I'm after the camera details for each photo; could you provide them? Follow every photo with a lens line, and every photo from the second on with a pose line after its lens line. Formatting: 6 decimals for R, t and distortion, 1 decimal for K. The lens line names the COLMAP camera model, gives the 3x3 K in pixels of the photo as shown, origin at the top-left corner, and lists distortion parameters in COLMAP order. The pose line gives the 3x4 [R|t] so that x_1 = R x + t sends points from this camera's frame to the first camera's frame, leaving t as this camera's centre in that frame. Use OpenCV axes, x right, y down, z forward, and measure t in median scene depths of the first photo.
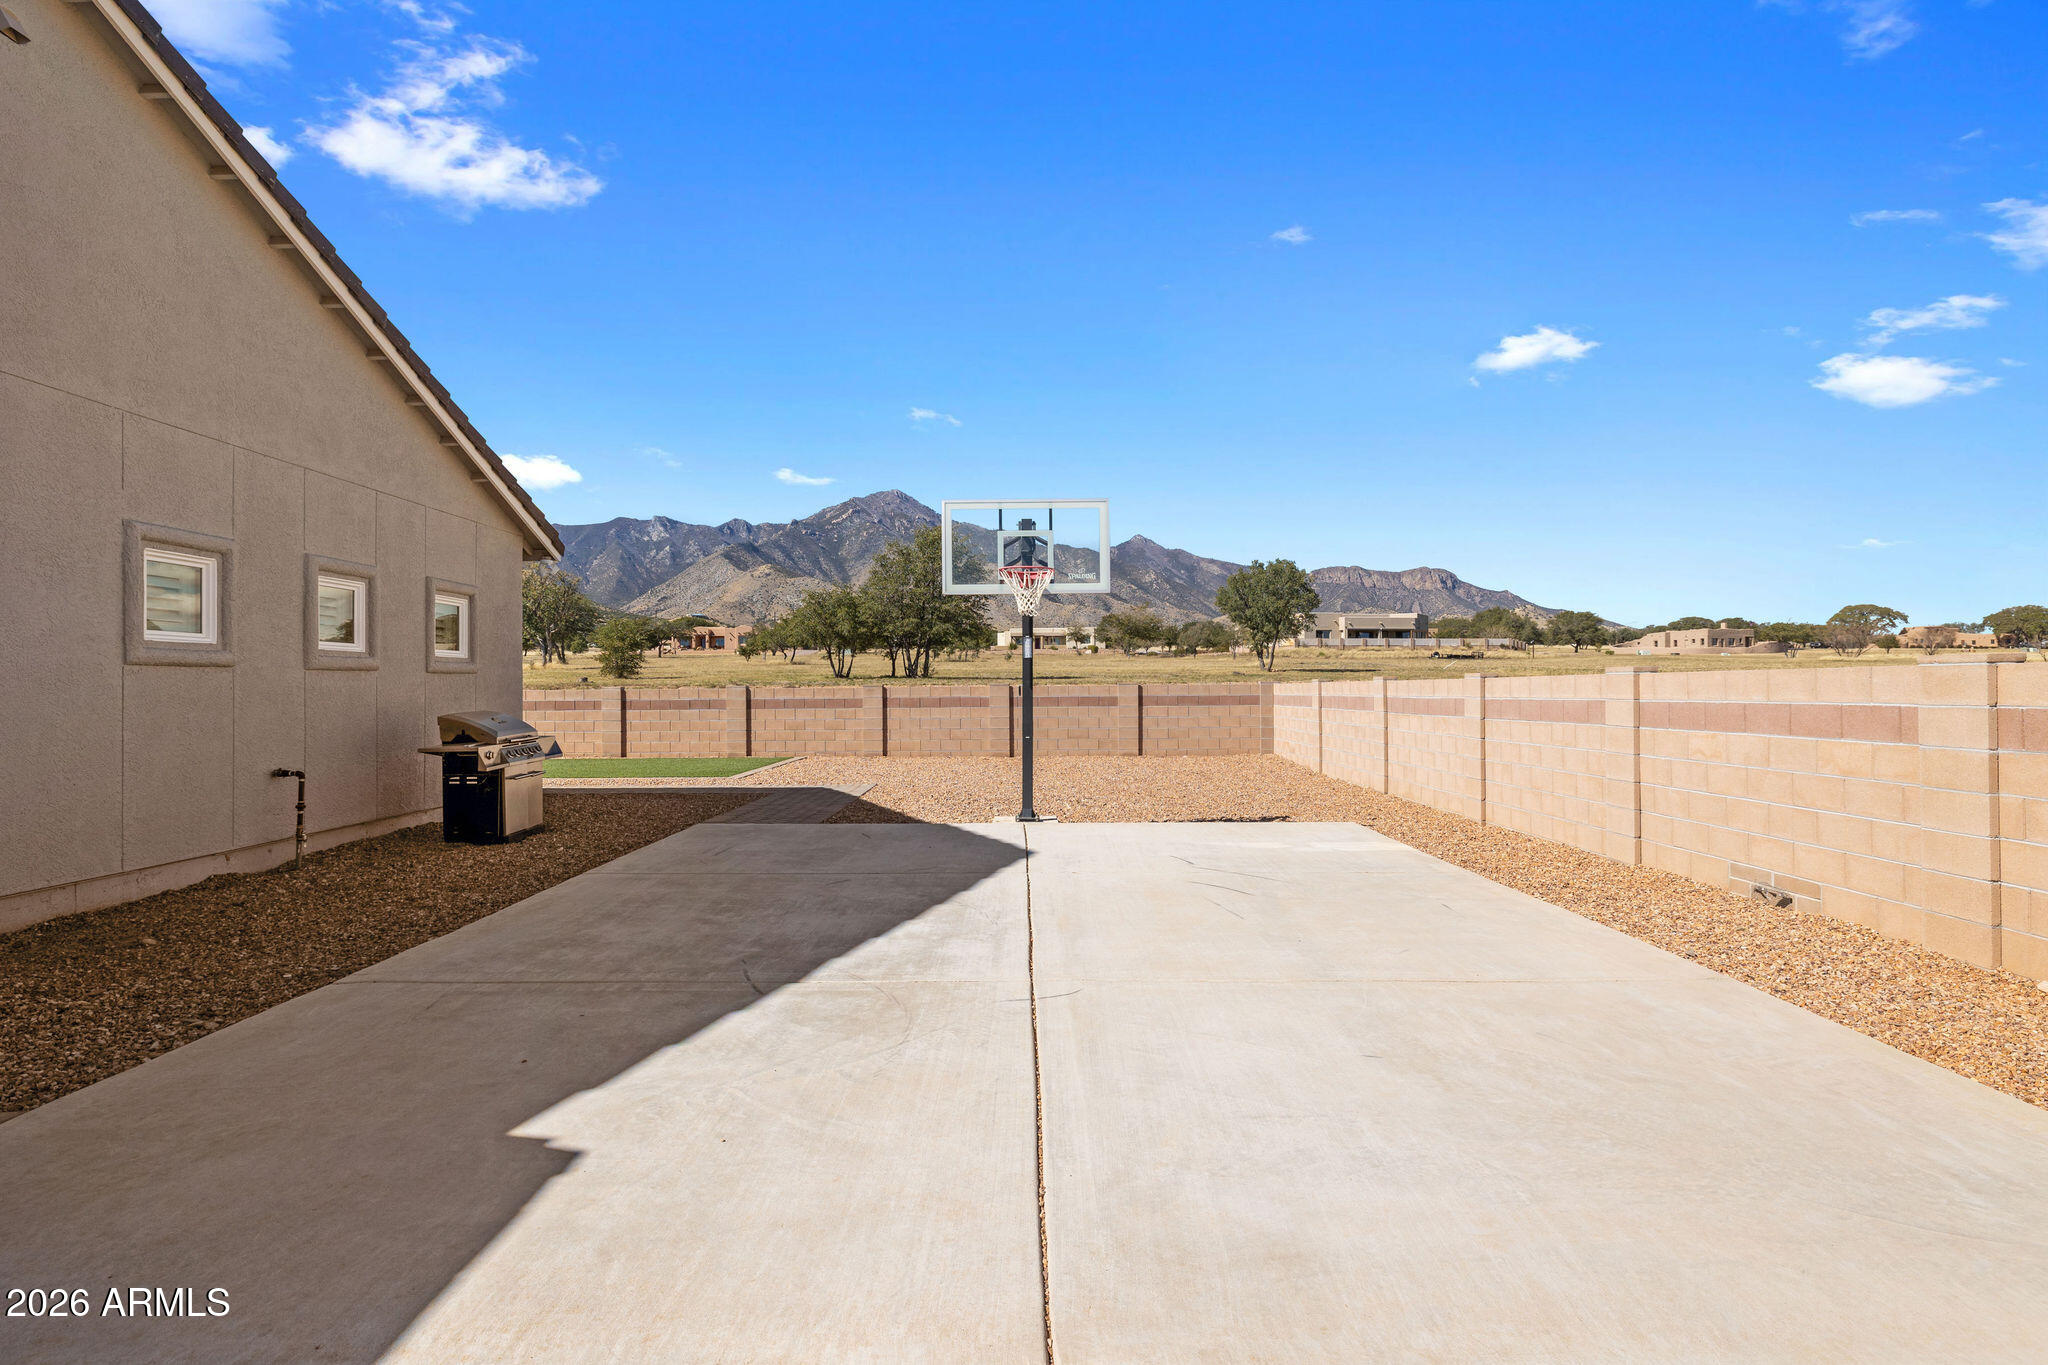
lens RADIAL K [[1063.0, 0, 1023.5], [0, 1063.0, 683.5], [0, 0, 1]] dist [-0.000005, -0.000005]
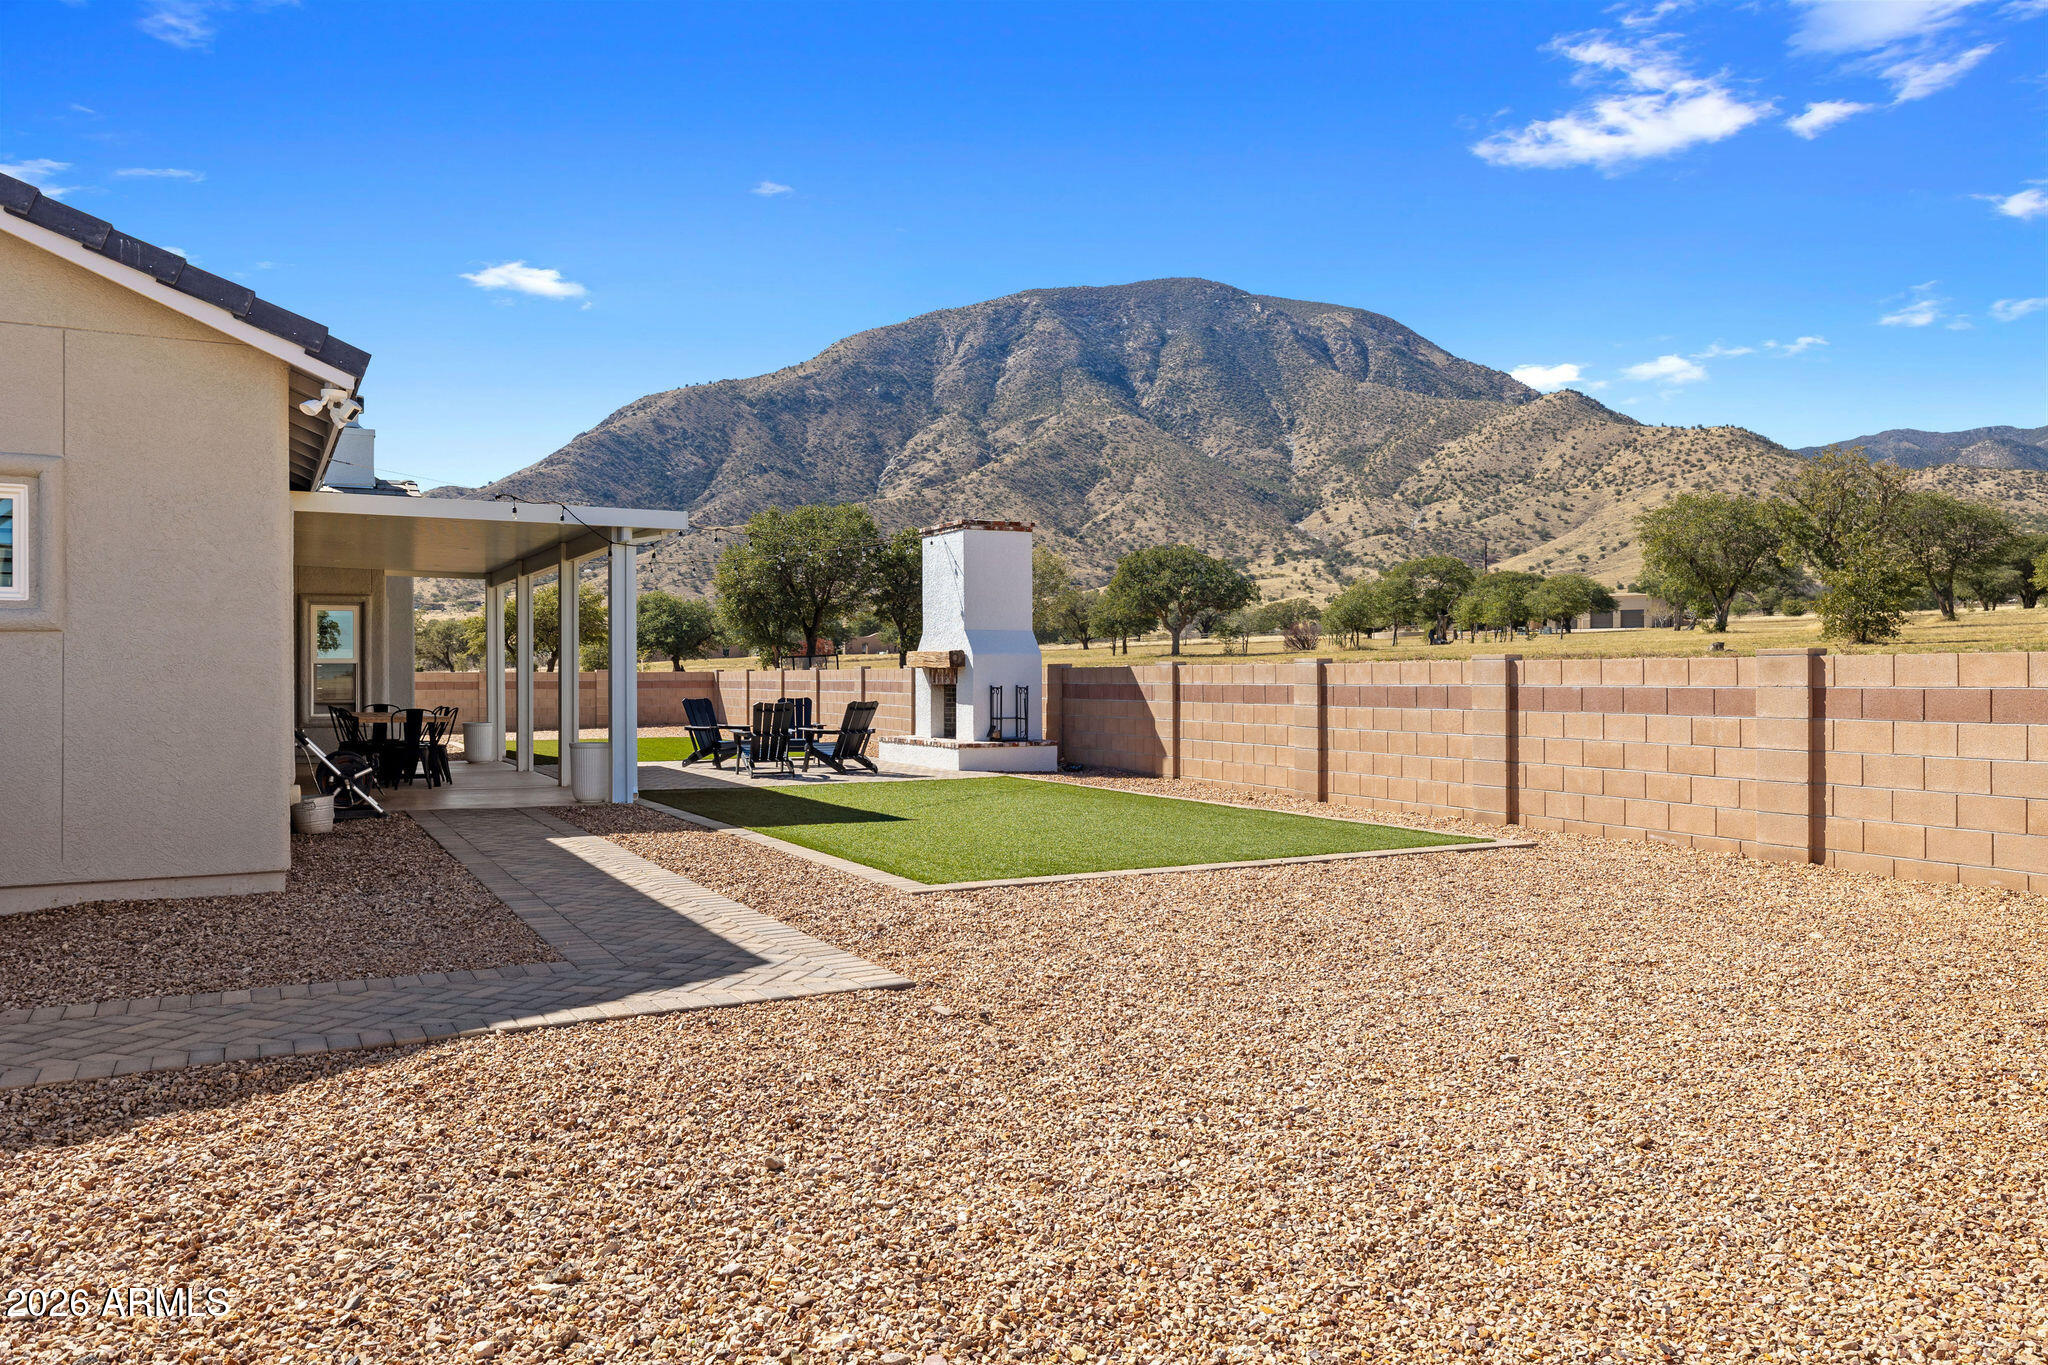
lens RADIAL K [[1450.0, 0, 1024.0], [0, 1450.0, 678.8], [0, 0, 1]] dist [0.001057, 0.000358]
pose [[0.359920, 0.006467, -0.932961, 0.202384], [0.004712, 0.999951, 0.008749, 0.005723], [0.932971, -0.007545, 0.359872, 0.610979]]
